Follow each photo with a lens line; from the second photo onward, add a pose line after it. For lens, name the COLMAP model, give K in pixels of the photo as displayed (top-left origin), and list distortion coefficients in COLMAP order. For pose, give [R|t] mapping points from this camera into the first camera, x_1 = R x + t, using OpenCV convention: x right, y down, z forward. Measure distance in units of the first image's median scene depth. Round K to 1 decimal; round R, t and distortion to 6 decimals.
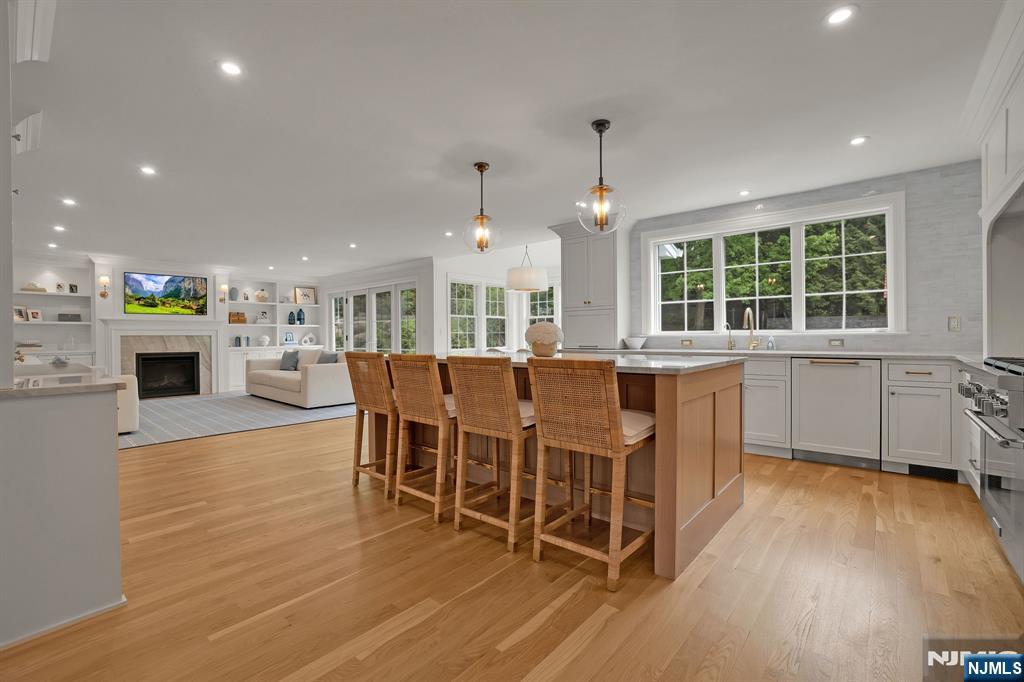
lens RADIAL K [[449.1, 0, 508.7], [0, 449.1, 338.9], [0, 0, 1]] dist [-0.057985, 0.018952]
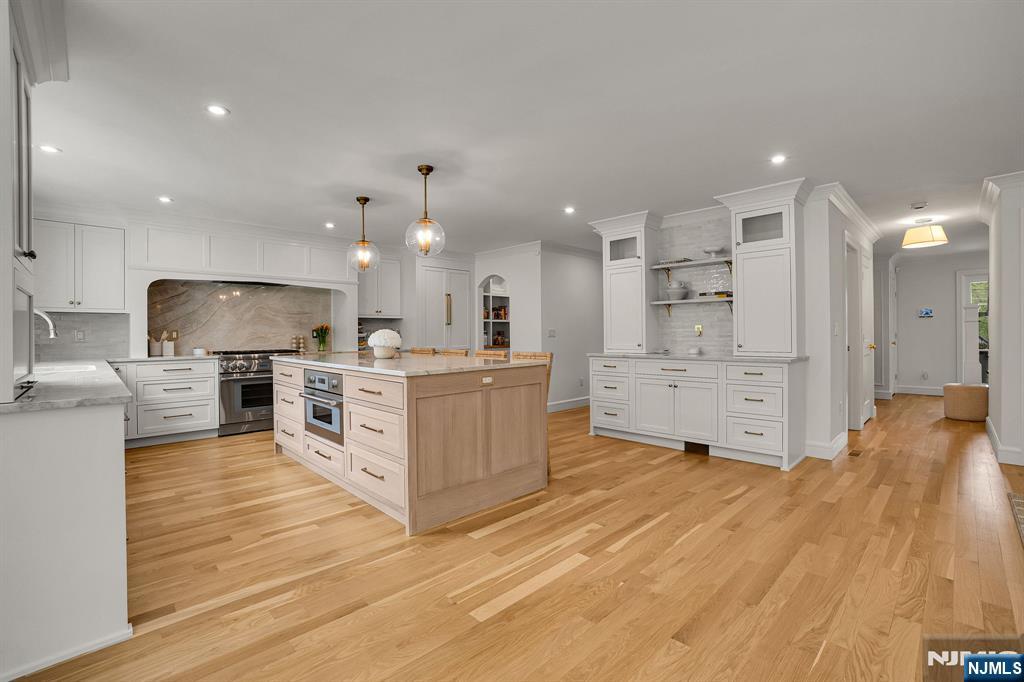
lens RADIAL K [[454.2, 0, 512.6], [0, 454.2, 335.9], [0, 0, 1]] dist [-0.053798, 0.018635]
pose [[-0.996598, 0.013148, 0.081359, -0.237862], [0.014055, 0.999845, 0.010576, -0.018581], [-0.081207, 0.011683, -0.996629, 1.431766]]
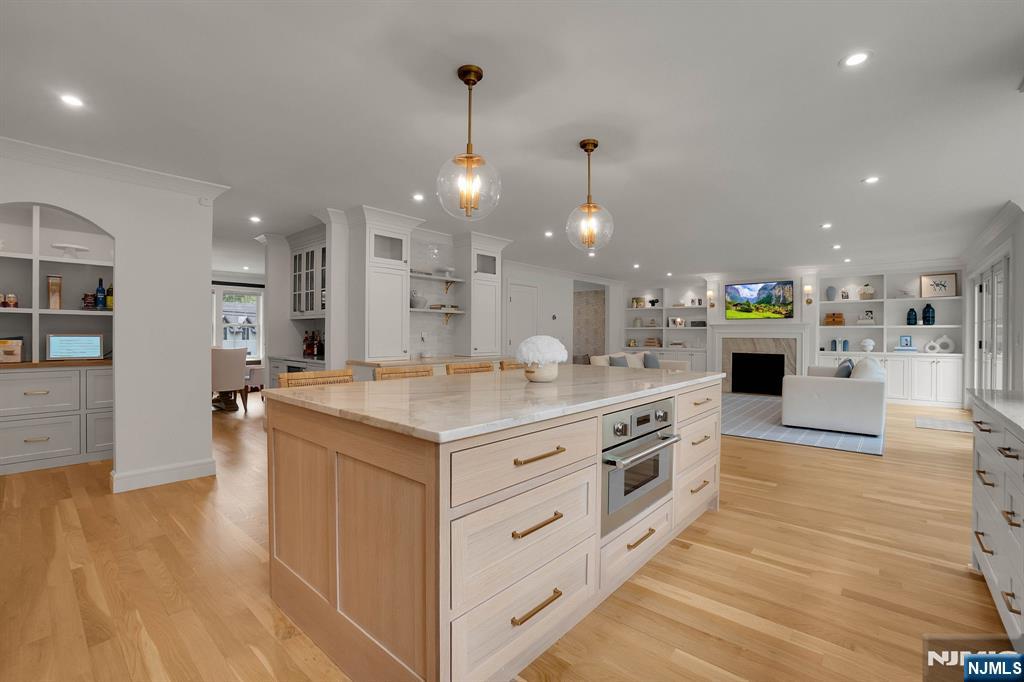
lens RADIAL K [[449.1, 0, 508.7], [0, 449.1, 338.9], [0, 0, 1]] dist [-0.057985, 0.018952]
pose [[-0.003516, 0.015550, -0.999873, 0.553056], [-0.009400, 0.999834, 0.015582, -0.027801], [0.999950, 0.009454, -0.003369, 0.619254]]
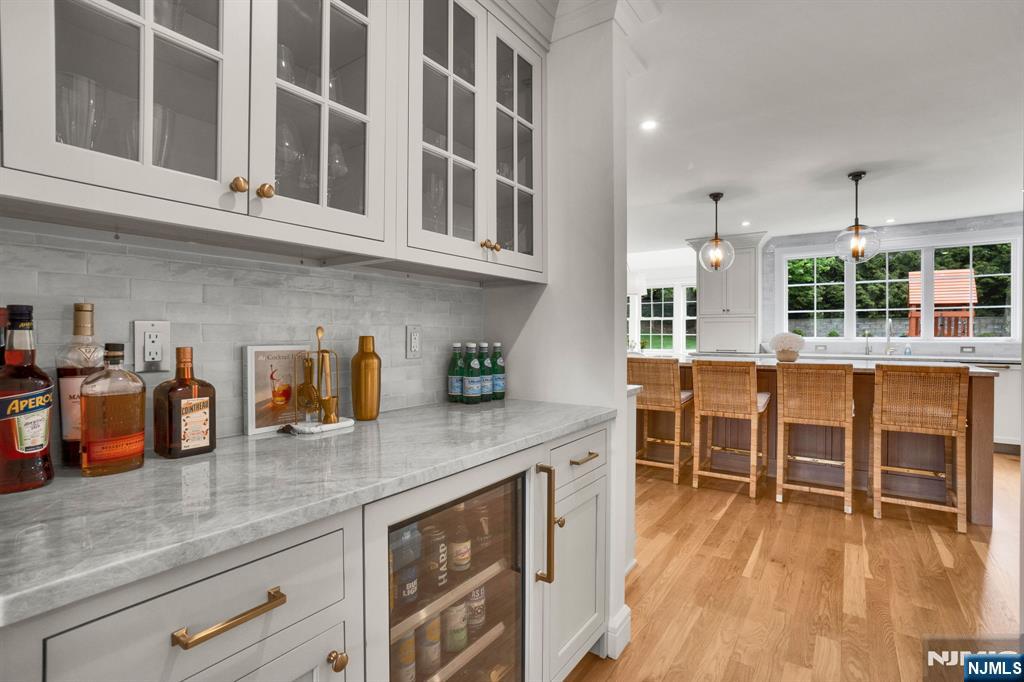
lens RADIAL K [[486.3, 0, 525.2], [0, 486.3, 335.8], [0, 0, 1]] dist [-0.000509, 0.000785]
pose [[0.991437, 0.007635, 0.130359, -0.513835], [-0.007401, 0.999970, -0.002283, -0.014047], [-0.130373, 0.001299, 0.991464, -0.132109]]
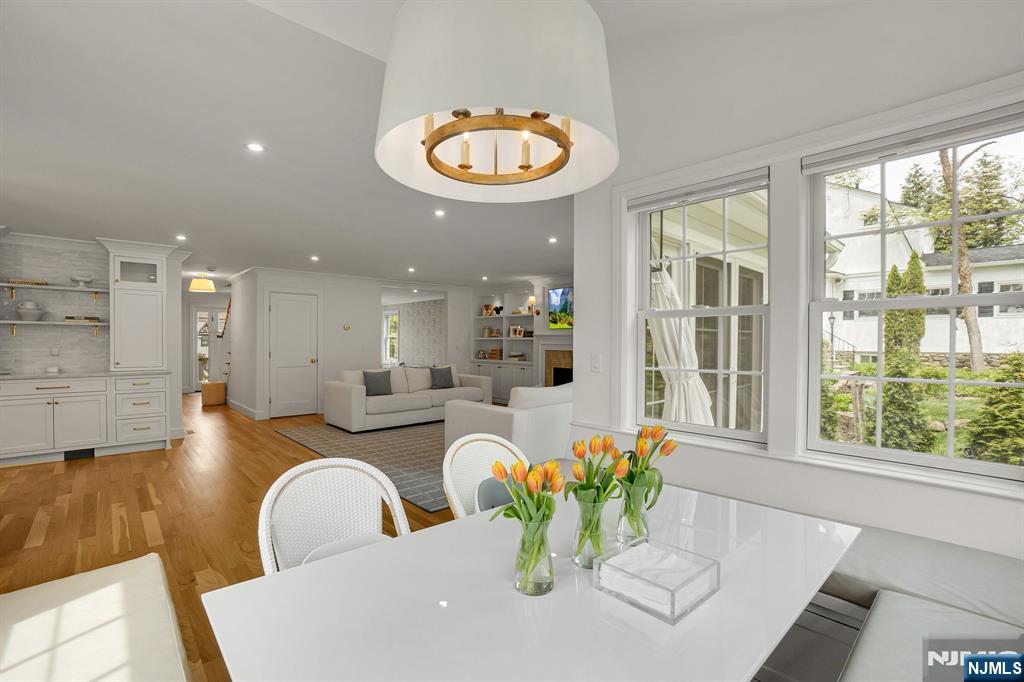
lens RADIAL K [[453.4, 0, 514.0], [0, 453.4, 346.0], [0, 0, 1]] dist [-0.058077, 0.016992]
pose [[-0.097668, 0.015910, -0.995092, 0.347084], [-0.012184, 0.999778, 0.017181, -0.054979], [0.995144, 0.013802, -0.097453, 1.583441]]
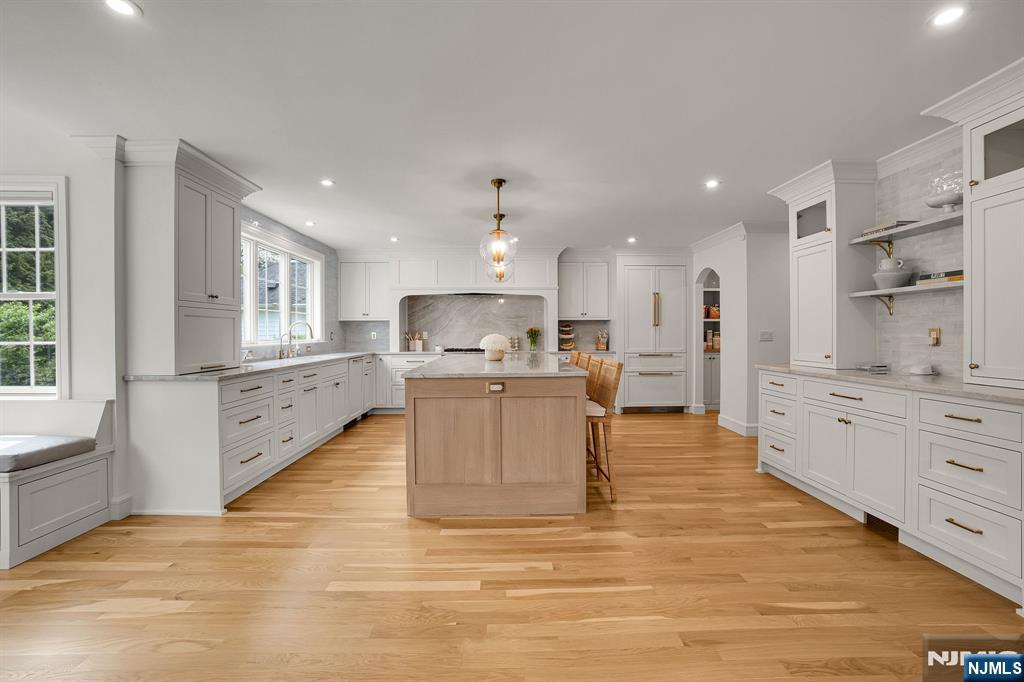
lens RADIAL K [[449.1, 0, 508.7], [0, 449.1, 338.9], [0, 0, 1]] dist [-0.057985, 0.018952]
pose [[-0.669491, -0.001131, 0.742819, -0.614444], [0.013399, 0.999818, 0.013599, -0.026559], [-0.742699, 0.019058, -0.669354, 1.216628]]
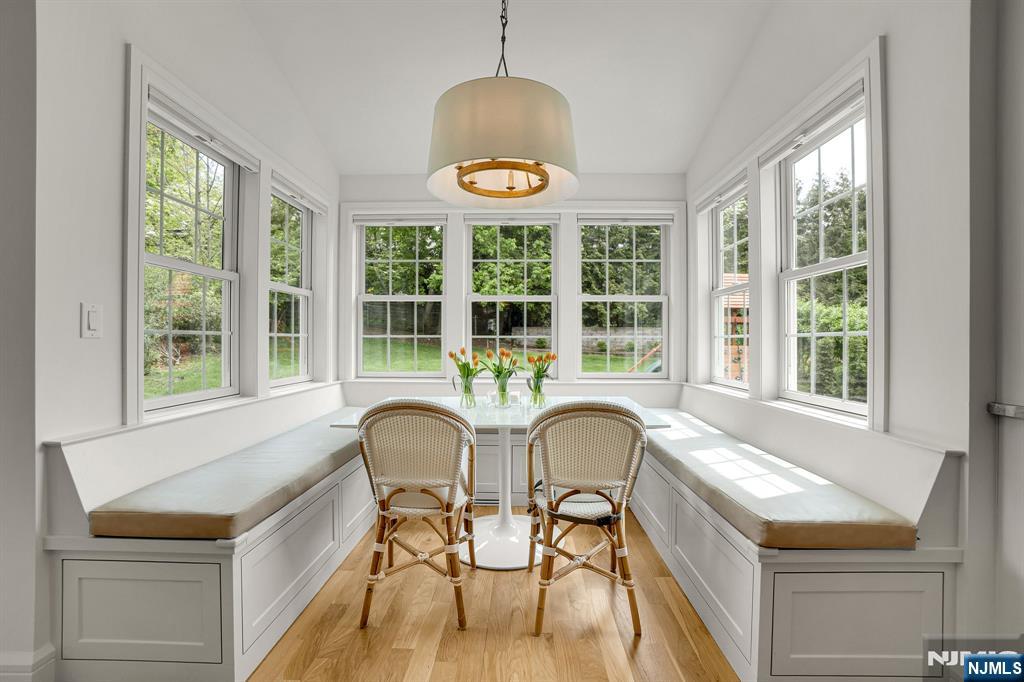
lens RADIAL K [[458.7, 0, 512.0], [0, 458.7, 341.0], [0, 0, 1]] dist [-0.056350, 0.020723]
pose [[0.764102, 0.008705, 0.645037, -0.217250], [-0.001116, 0.999925, -0.012172, -0.009232], [-0.645095, 0.008581, 0.764054, 1.194015]]
